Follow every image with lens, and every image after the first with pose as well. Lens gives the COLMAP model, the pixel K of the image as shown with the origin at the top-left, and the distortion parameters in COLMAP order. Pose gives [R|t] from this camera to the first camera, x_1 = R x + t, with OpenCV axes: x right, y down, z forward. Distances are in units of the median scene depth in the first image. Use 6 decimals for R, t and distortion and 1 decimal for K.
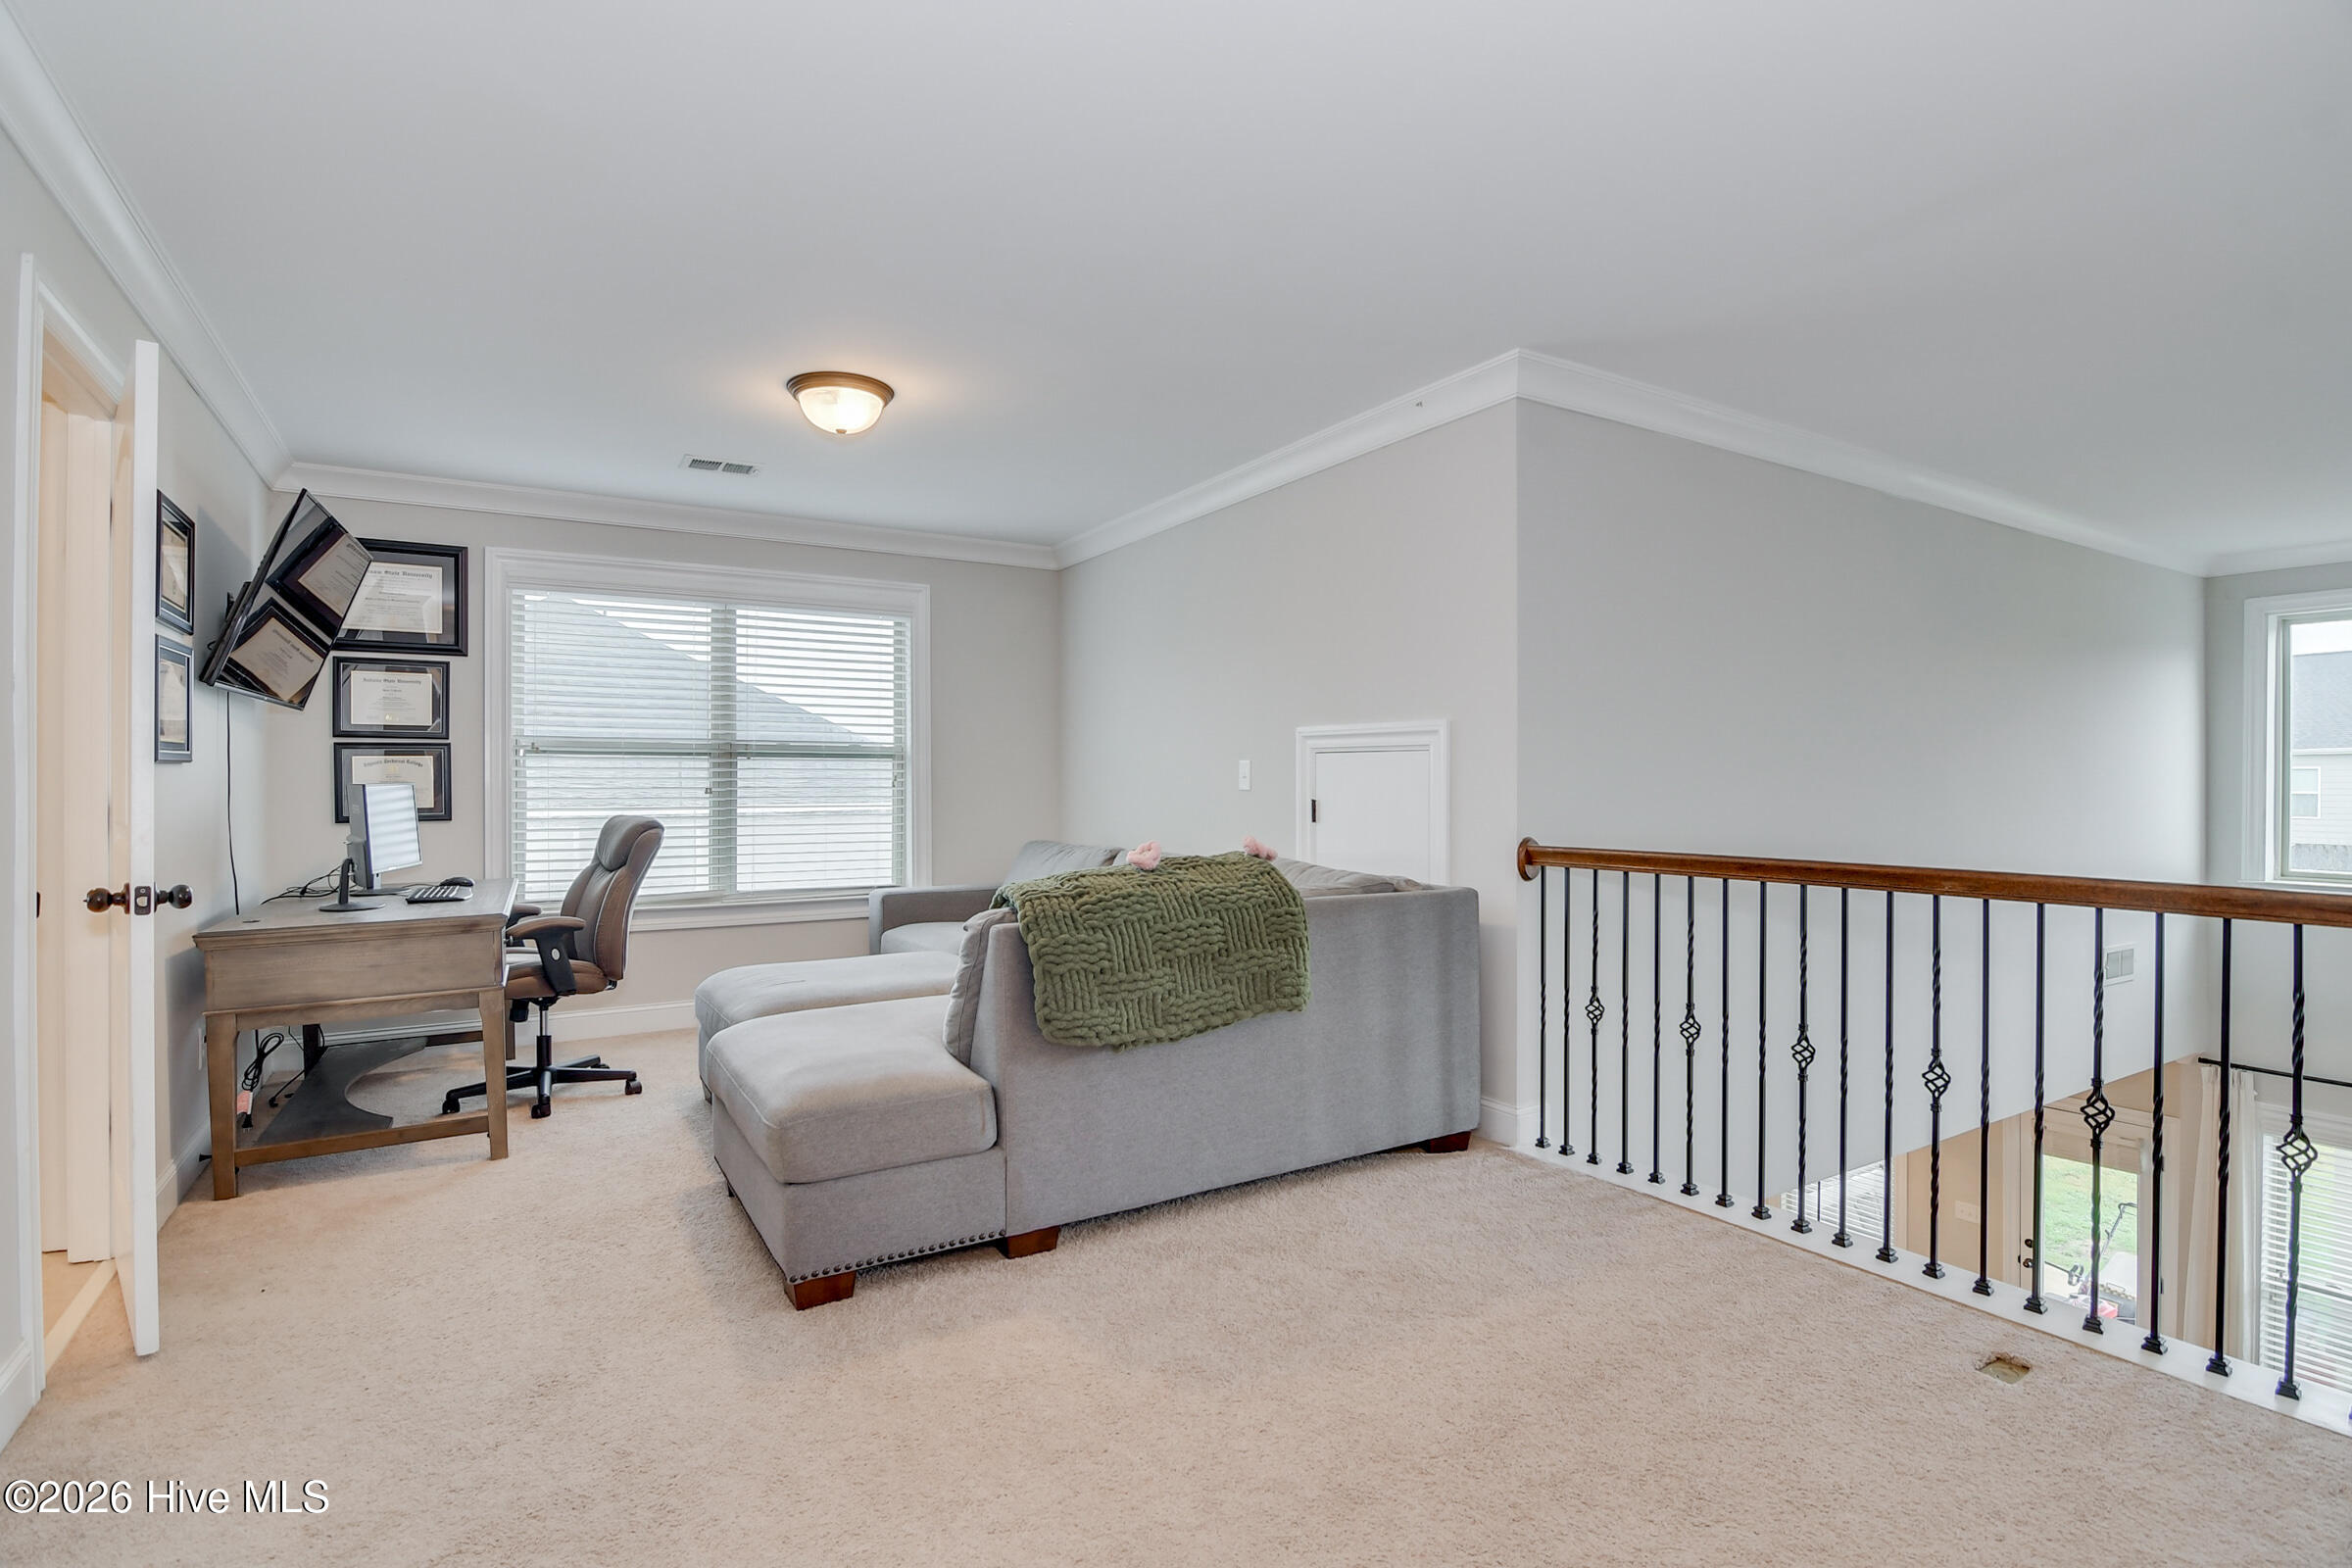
lens RADIAL K [[1138.7, 0, 1158.7], [0, 1138.7, 789.7], [0, 0, 1]] dist [-0.011525, -0.008537]
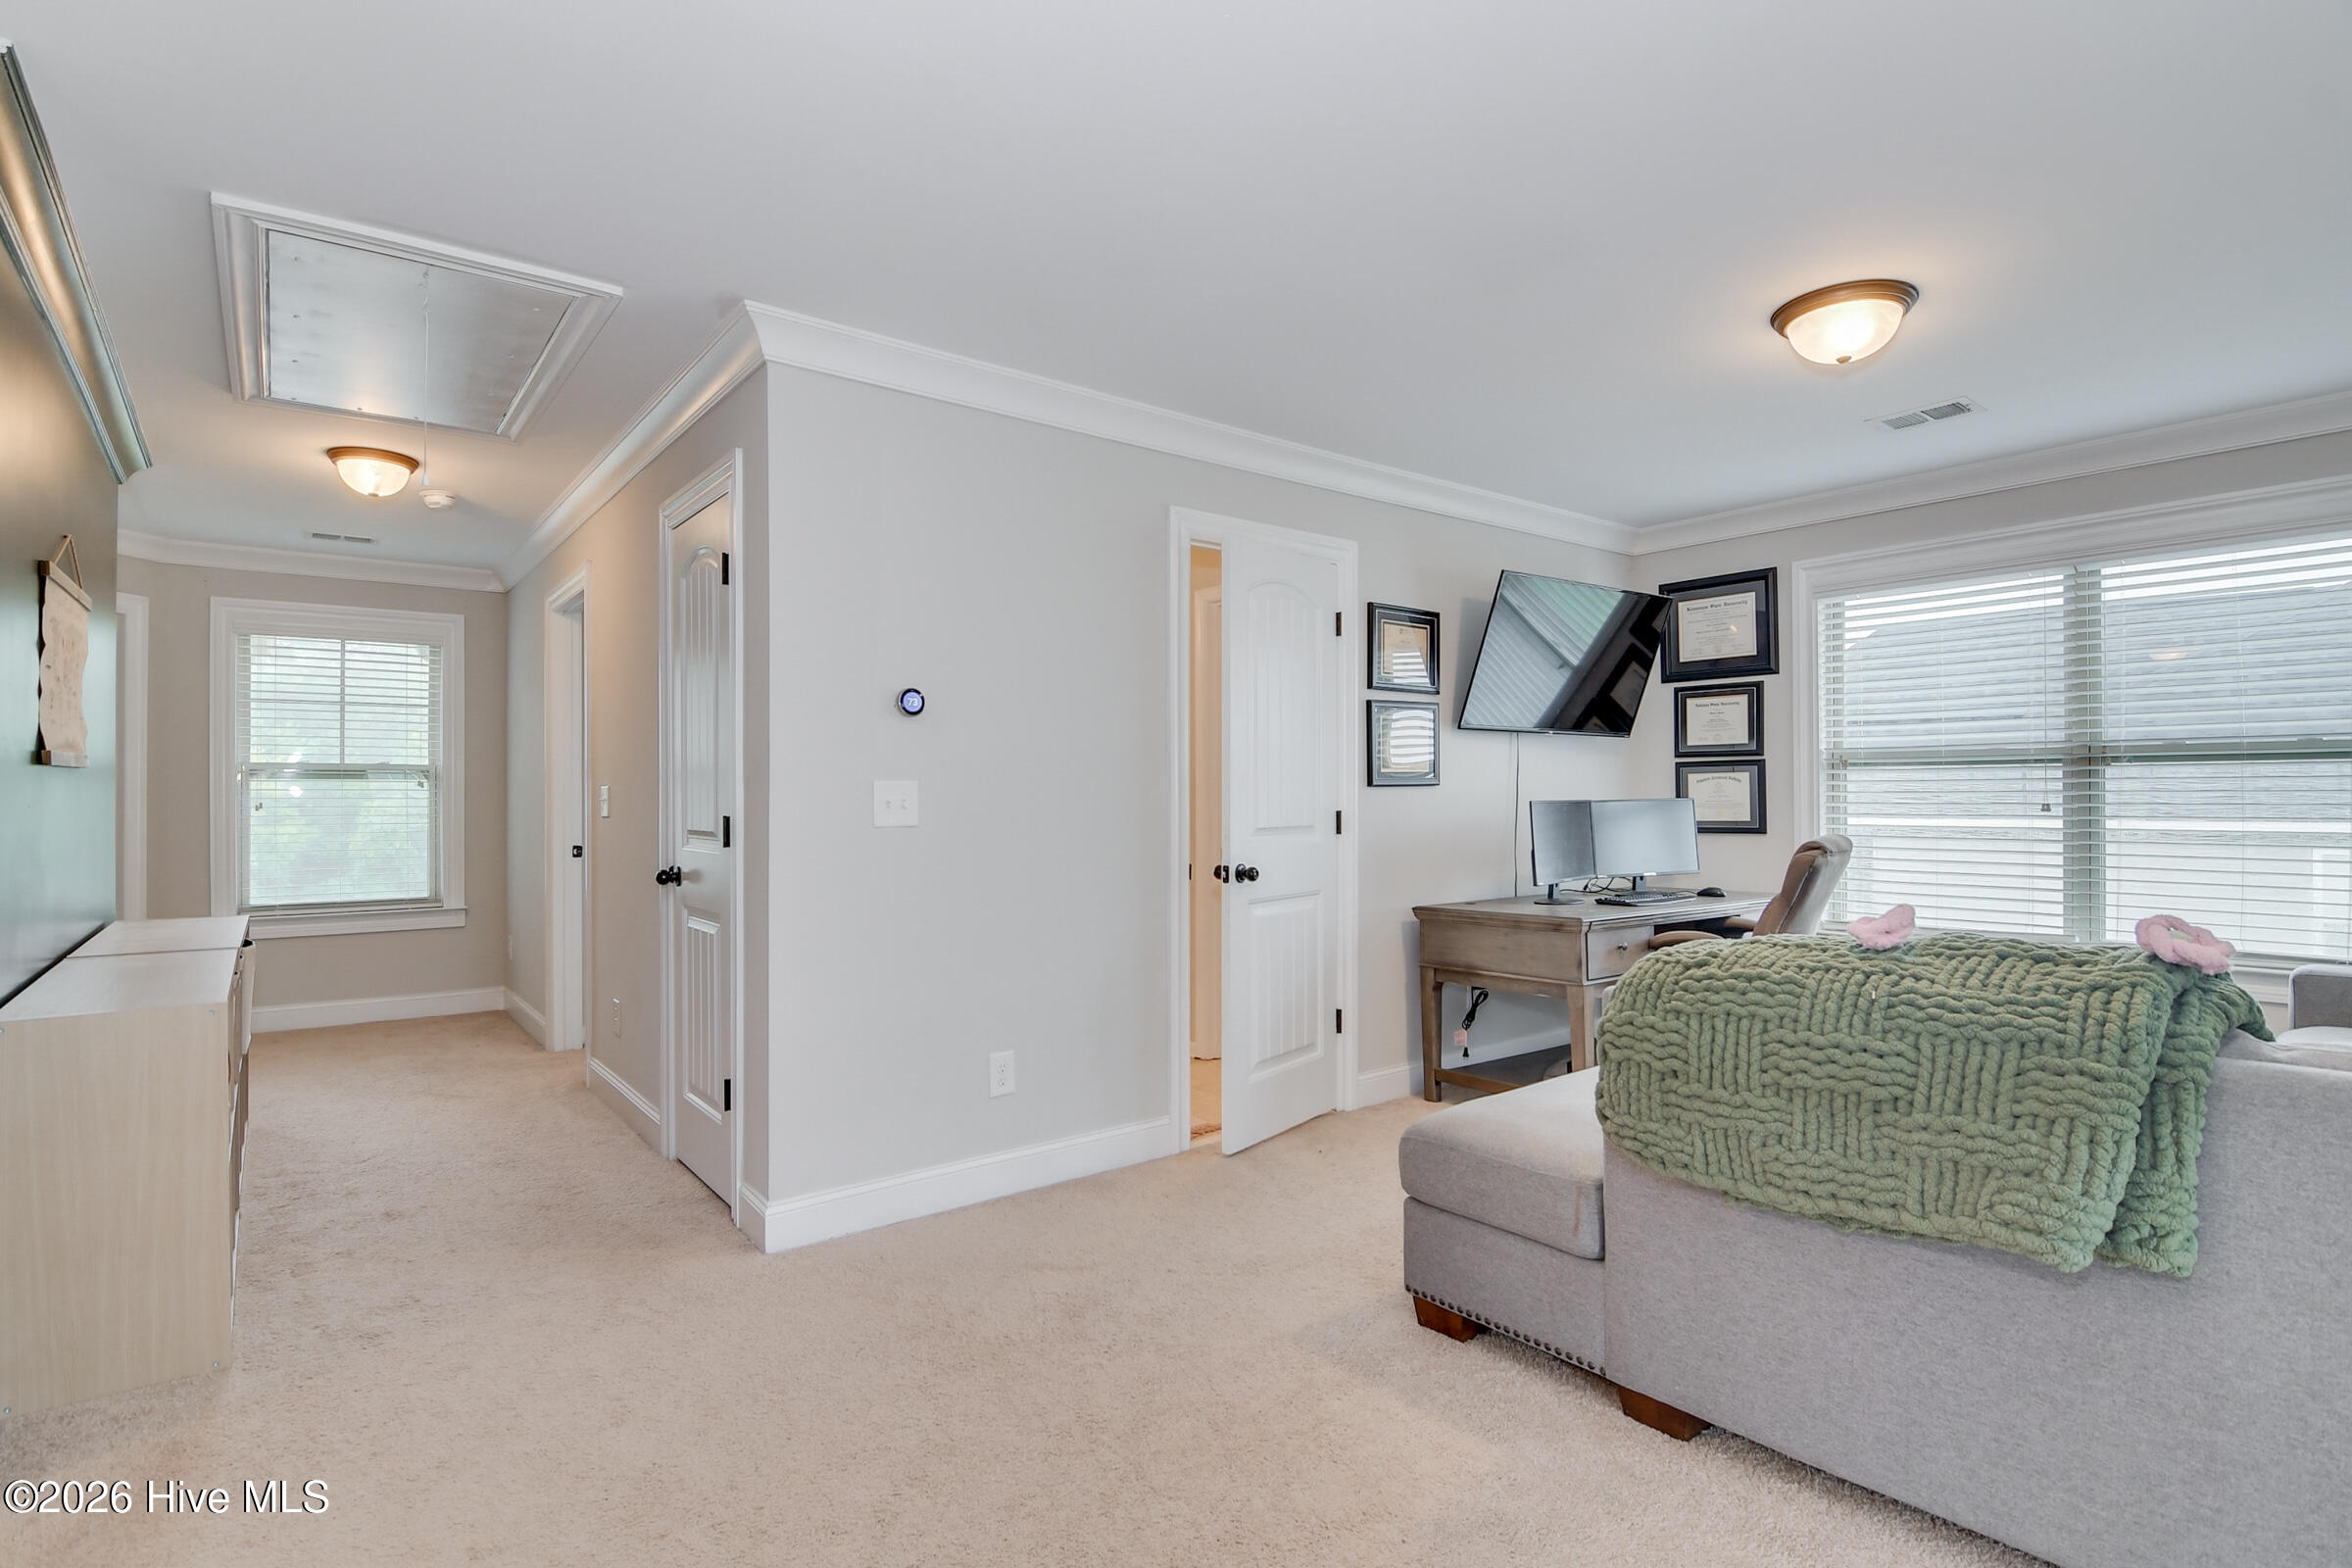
lens RADIAL K [[1138.7, 0, 1157.9], [0, 1138.7, 781.2], [0, 0, 1]] dist [-0.011525, -0.008537]
pose [[0.115394, -0.011552, -0.993253, 0.350774], [-0.001782, 0.999928, -0.011837, -0.007936], [0.993318, 0.003136, 0.115365, 0.339558]]
